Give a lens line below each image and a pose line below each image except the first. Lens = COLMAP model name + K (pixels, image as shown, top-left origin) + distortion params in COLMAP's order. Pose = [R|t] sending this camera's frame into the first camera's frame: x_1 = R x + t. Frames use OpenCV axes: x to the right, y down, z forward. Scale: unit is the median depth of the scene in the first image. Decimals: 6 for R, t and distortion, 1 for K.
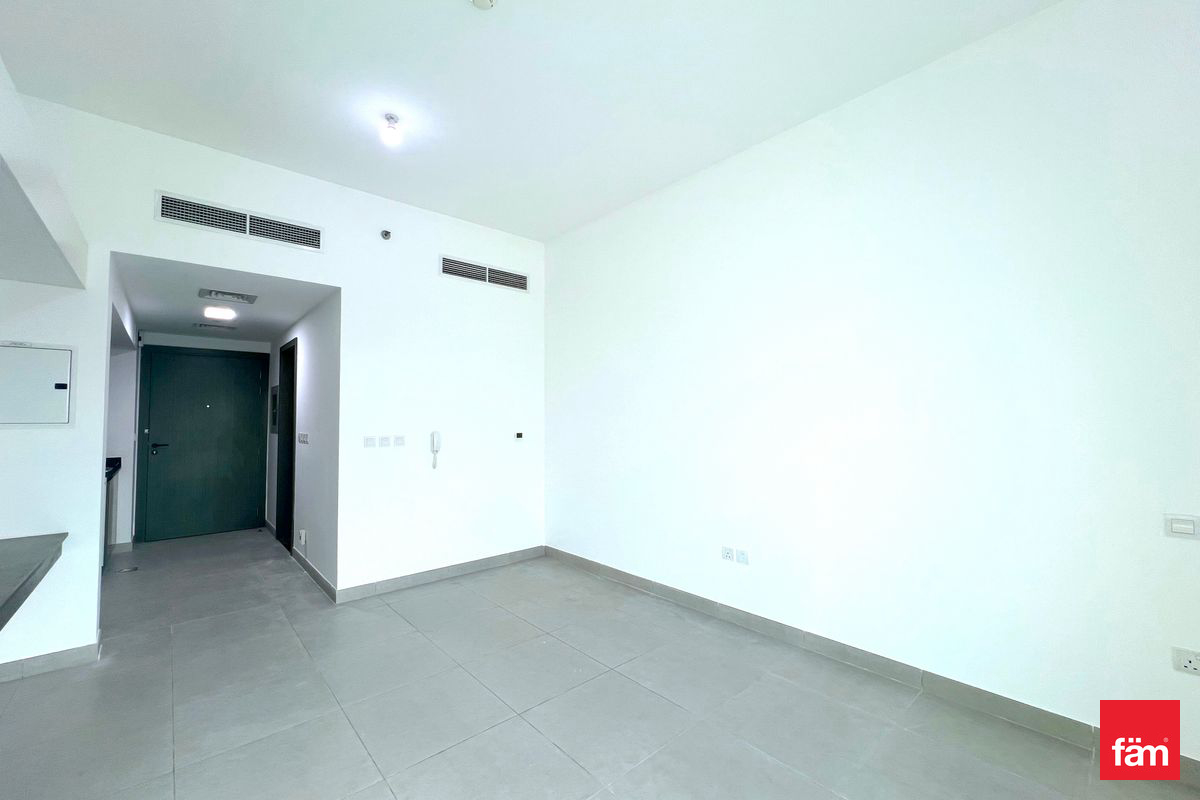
lens RADIAL K [[483.8, 0, 600.0], [0, 483.8, 400.0], [0, 0, 1]] dist [0.000345, 0.000081]
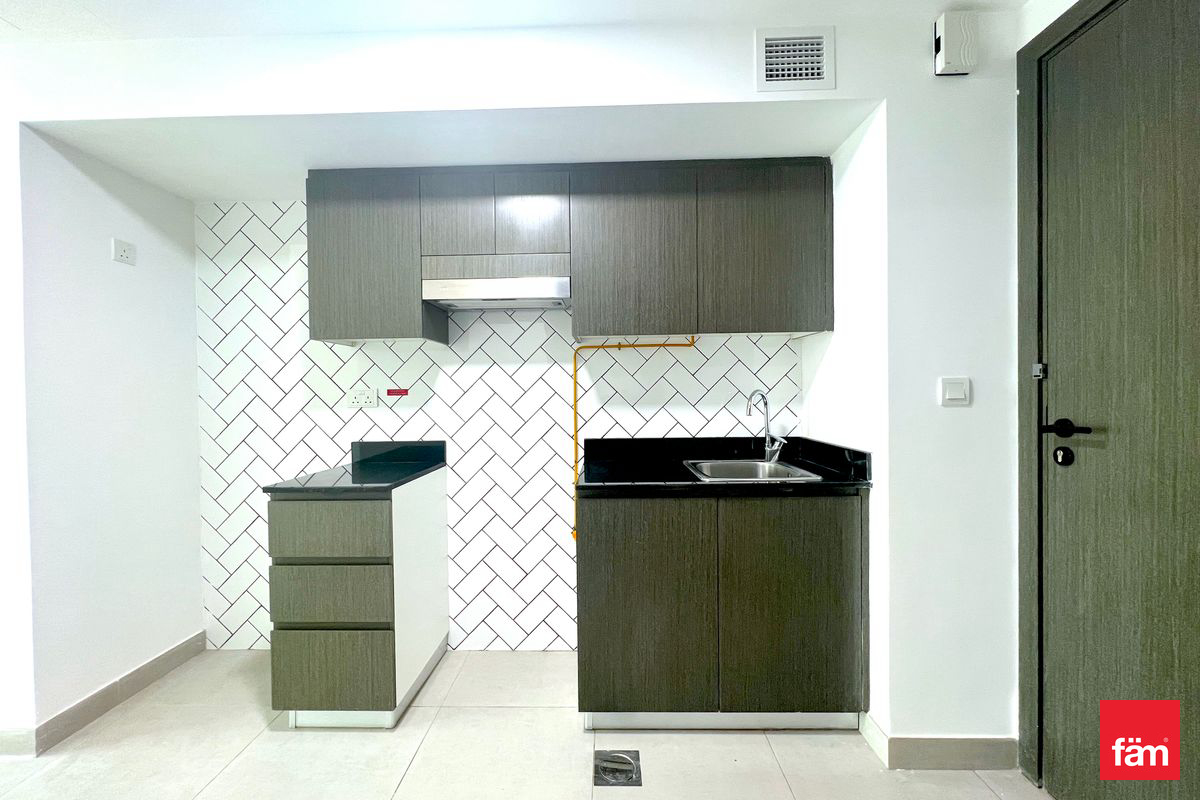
lens RADIAL K [[480.7, 0, 596.3], [0, 480.7, 401.1], [0, 0, 1]] dist [0.000880, 0.000009]
pose [[-0.677679, 0.017687, -0.735146, -0.783835], [0.041326, 0.999047, -0.014058, 0.099747], [0.734196, -0.039907, -0.677764, 1.341364]]
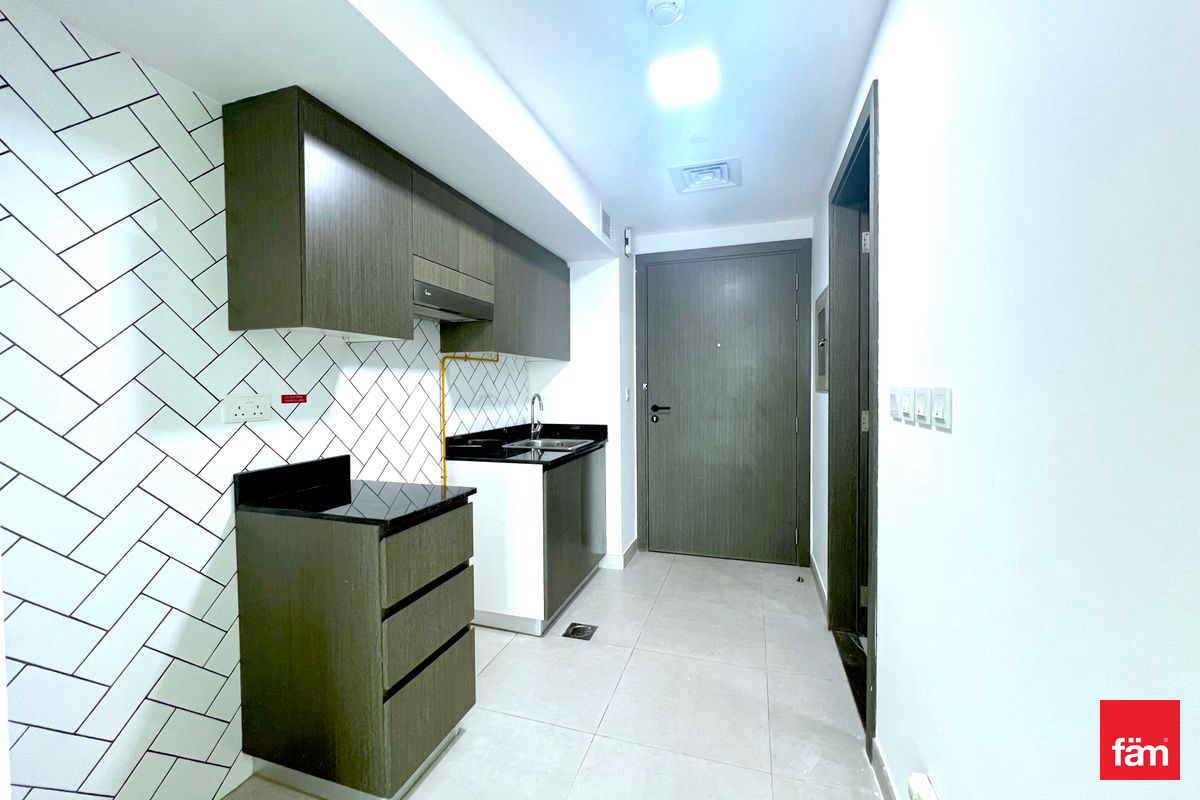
lens RADIAL K [[480.7, 0, 596.3], [0, 480.7, 401.1], [0, 0, 1]] dist [0.000880, 0.000009]
pose [[0.509386, 0.024284, -0.860196, -0.544233], [0.040341, 0.997829, 0.052059, 0.063389], [0.859592, -0.061219, 0.507300, 0.815962]]
